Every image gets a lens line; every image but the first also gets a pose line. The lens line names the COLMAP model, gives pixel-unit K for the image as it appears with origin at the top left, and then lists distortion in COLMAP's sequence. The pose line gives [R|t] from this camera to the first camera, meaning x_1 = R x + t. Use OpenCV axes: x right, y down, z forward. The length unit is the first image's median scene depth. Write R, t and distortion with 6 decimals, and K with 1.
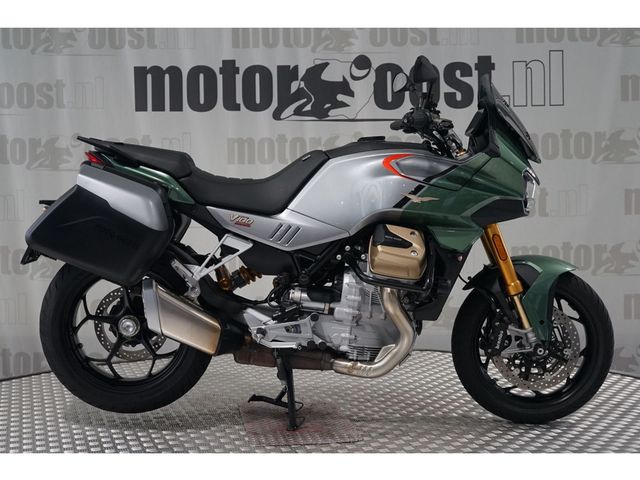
lens RADIAL K [[1037.0, 0, 319.9], [0, 1037.0, 240.1], [0, 0, 1]] dist [0.048876, 0.000000]
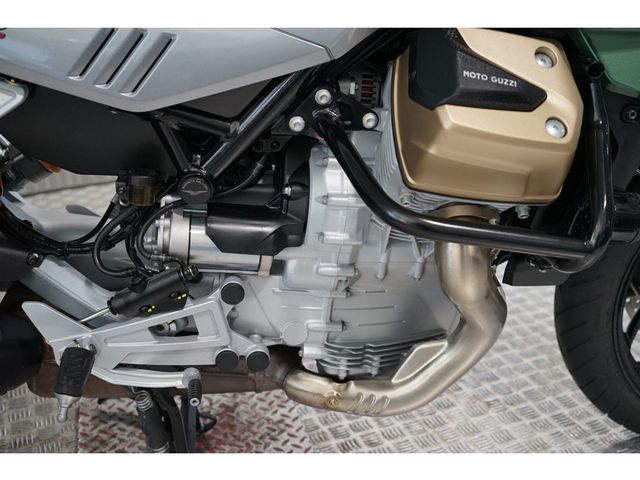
lens RADIAL K [[807.5, 0, 323.4], [0, 807.5, 241.3], [0, 0, 1]] dist [0.011862, 0.000000]
pose [[0.991857, -0.055658, 0.114549, -0.005027], [0.014099, 0.941905, 0.335584, -0.034591], [-0.126573, -0.331236, 0.935020, 0.741329]]
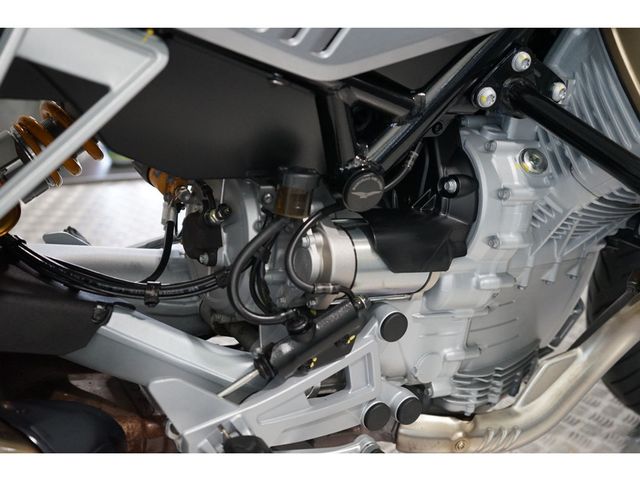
lens RADIAL K [[807.5, 0, 317.6], [0, 807.5, 238.7], [0, 0, 1]] dist [0.011862, 0.000000]
pose [[0.858116, -0.135261, 0.495320, -0.121669], [-0.032815, 0.948258, 0.315799, -0.011807], [-0.512406, -0.287246, 0.809277, 0.846319]]
